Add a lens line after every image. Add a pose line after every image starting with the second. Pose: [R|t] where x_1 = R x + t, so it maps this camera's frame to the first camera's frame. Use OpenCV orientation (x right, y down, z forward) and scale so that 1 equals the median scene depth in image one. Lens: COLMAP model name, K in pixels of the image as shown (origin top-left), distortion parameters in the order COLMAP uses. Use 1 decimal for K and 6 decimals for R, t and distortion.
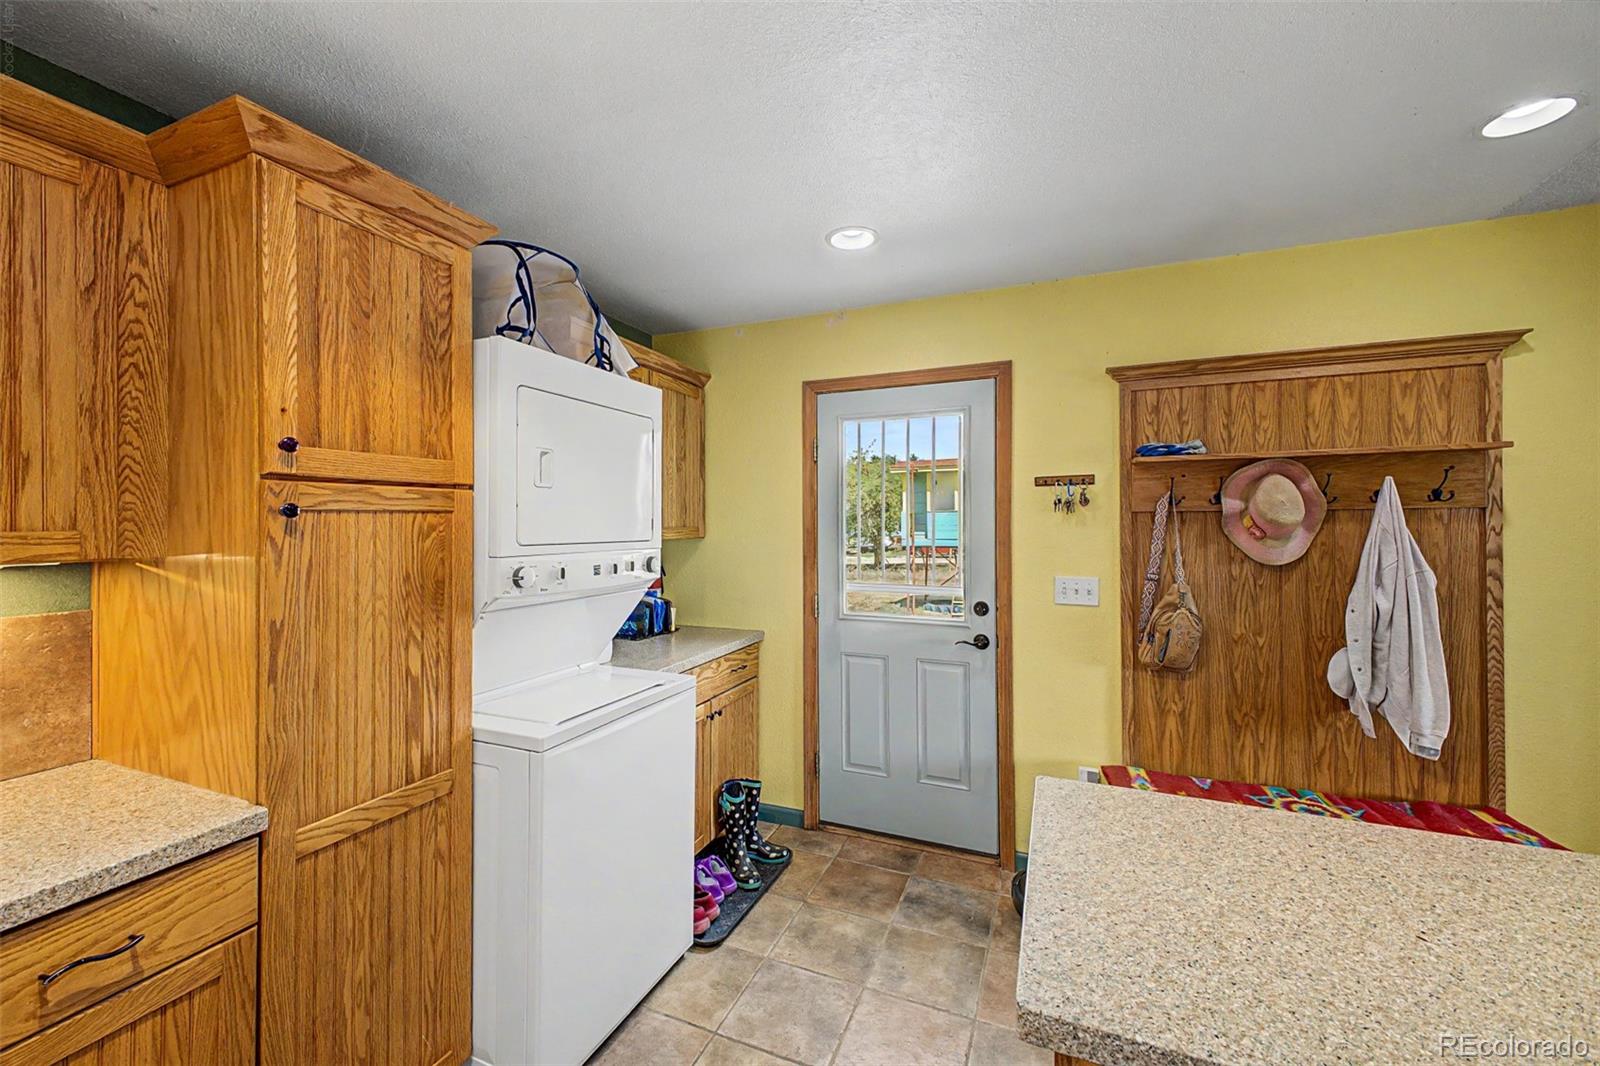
lens RADIAL K [[636.5, 0, 794.9], [0, 636.5, 520.6], [0, 0, 1]] dist [0.012075, -0.002924]
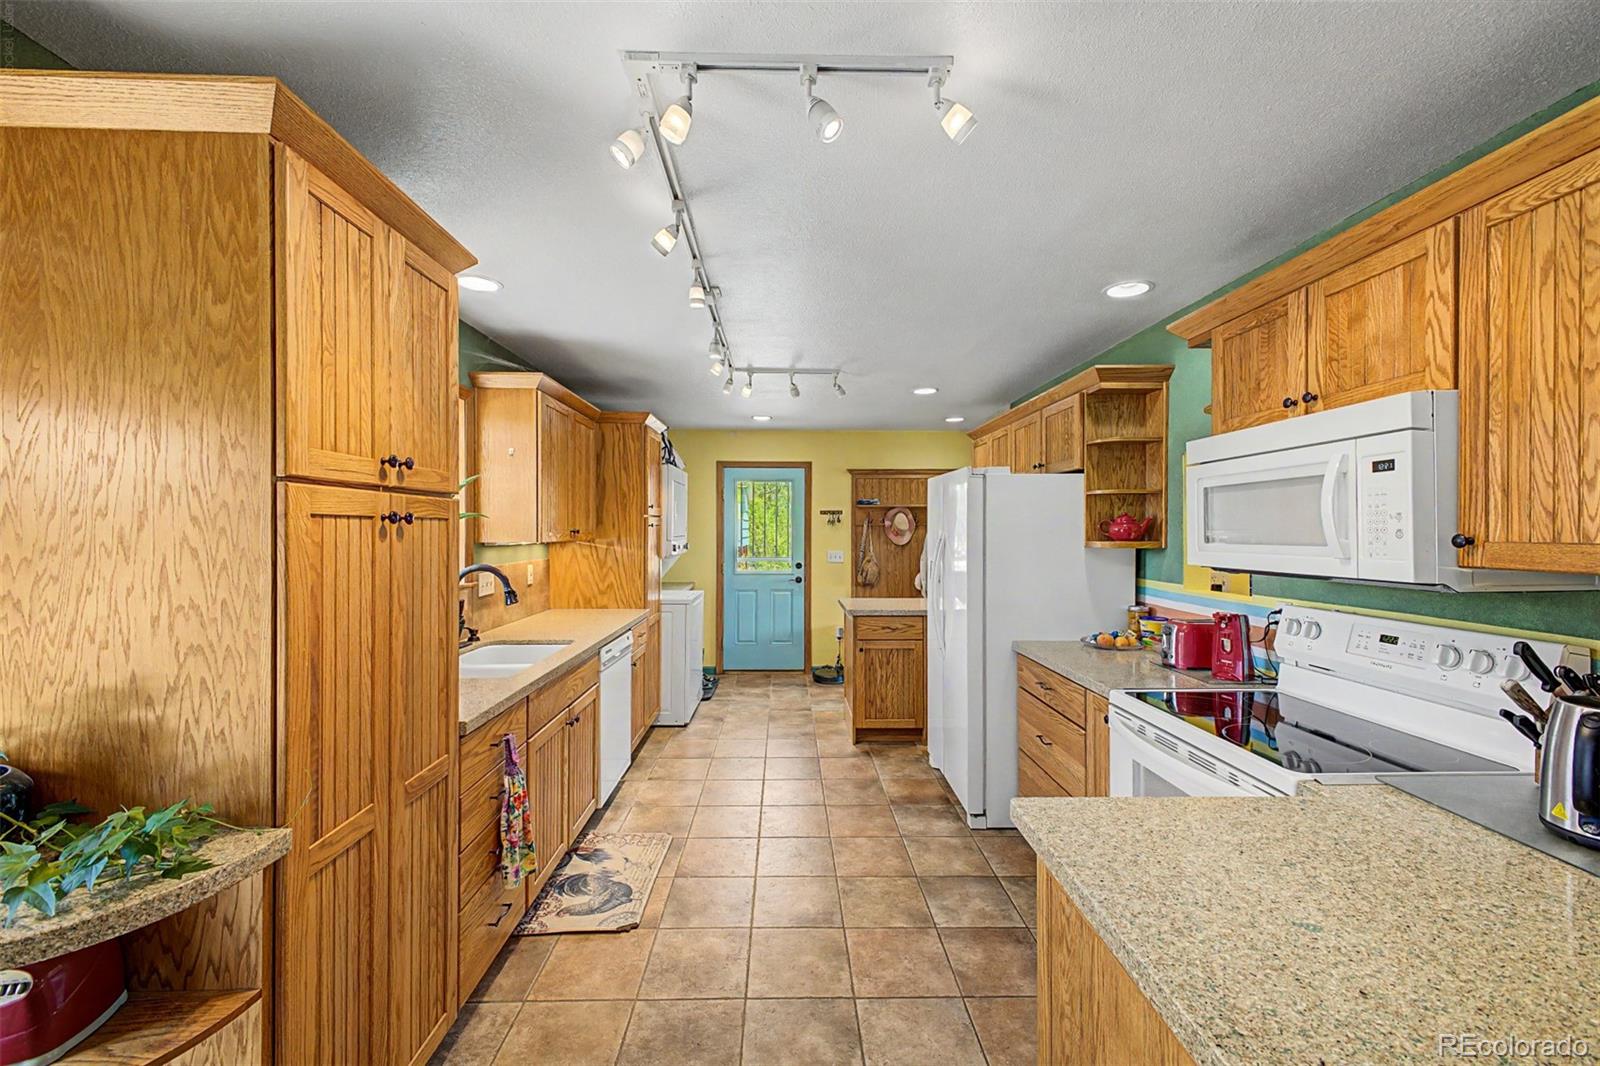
lens RADIAL K [[636.5, 0, 804.3], [0, 636.5, 526.2], [0, 0, 1]] dist [0.012075, -0.002924]
pose [[0.906534, 0.006610, 0.422081, -1.269724], [-0.007506, 0.999972, 0.000461, -0.016205], [-0.422066, -0.003586, 0.906558, -2.117956]]
